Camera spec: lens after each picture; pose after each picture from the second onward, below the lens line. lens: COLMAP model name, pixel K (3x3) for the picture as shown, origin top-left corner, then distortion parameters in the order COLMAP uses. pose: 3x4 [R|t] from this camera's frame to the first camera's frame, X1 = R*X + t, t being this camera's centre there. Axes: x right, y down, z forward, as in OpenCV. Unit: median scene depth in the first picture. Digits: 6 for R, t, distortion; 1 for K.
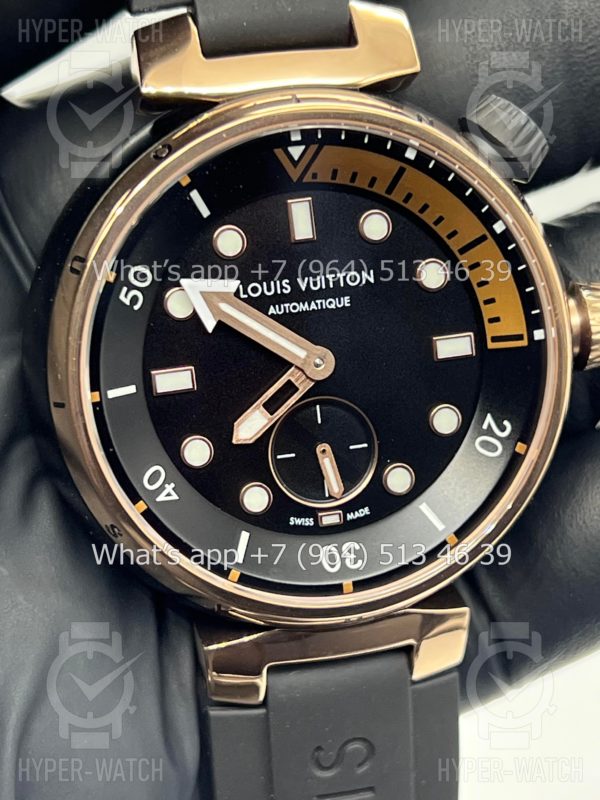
lens RADIAL K [[1897.5, 0, 297.8], [0, 1897.5, 398.7], [0, 0, 1]] dist [0.275555, 0.000000]
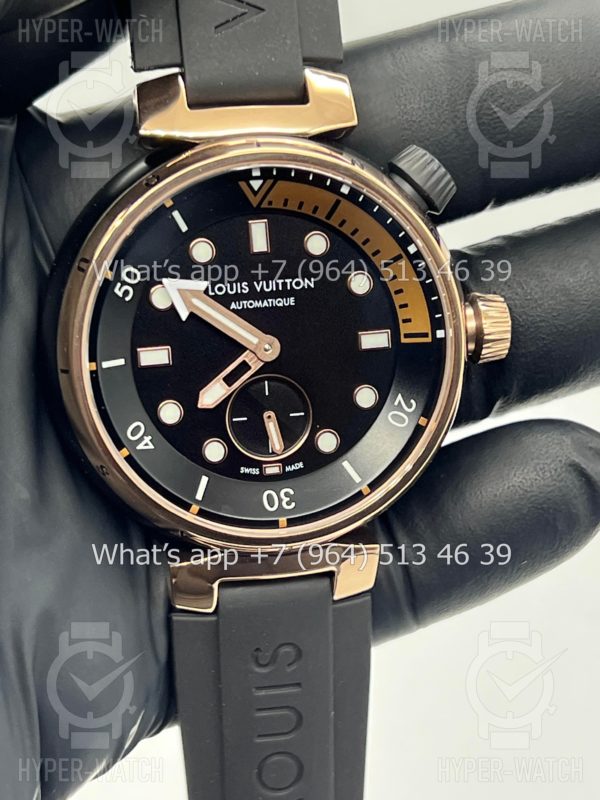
lens RADIAL K [[1897.5, 0, 295.8], [0, 1897.5, 394.4], [0, 0, 1]] dist [0.275555, 0.000000]
pose [[0.998871, 0.044849, -0.015638, 0.051504], [-0.044772, 0.998983, 0.005255, 0.004908], [0.015858, -0.004549, 0.999864, -0.287056]]
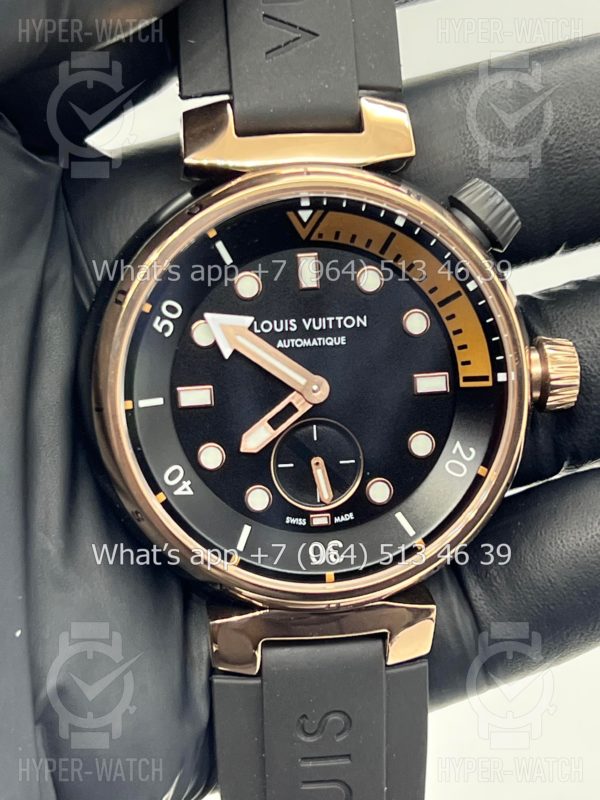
lens RADIAL K [[1897.5, 0, 305.8], [0, 1897.5, 398.7], [0, 0, 1]] dist [0.275555, 0.000000]
pose [[0.995706, 0.055239, -0.074289, 0.094445], [-0.059199, 0.996881, -0.052197, 0.050461], [0.071174, 0.056371, 0.995870, -0.203392]]
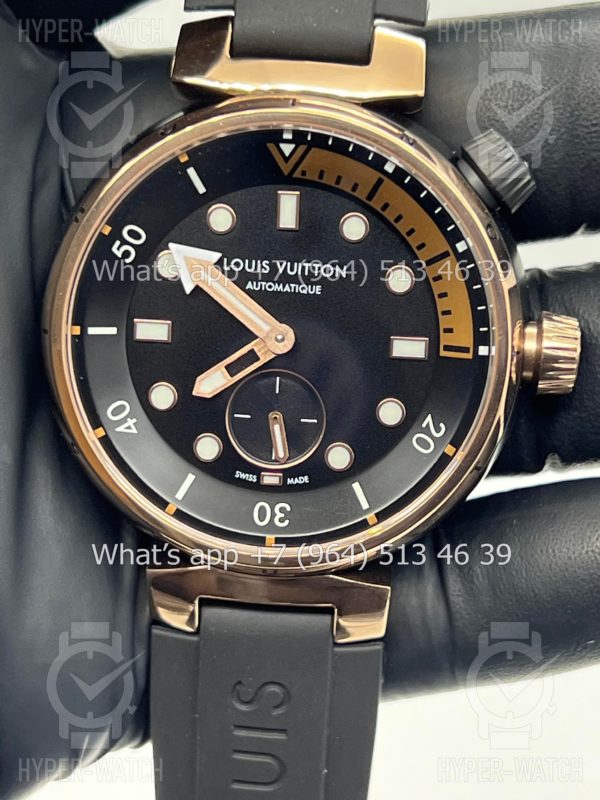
lens RADIAL K [[1897.5, 0, 296.1], [0, 1897.5, 400.1], [0, 0, 1]] dist [0.275555, 0.000000]
pose [[0.950413, 0.184924, -0.250036, 0.305697], [-0.189185, 0.981916, 0.007106, 0.006849], [0.246828, 0.040549, 0.968210, -0.080266]]
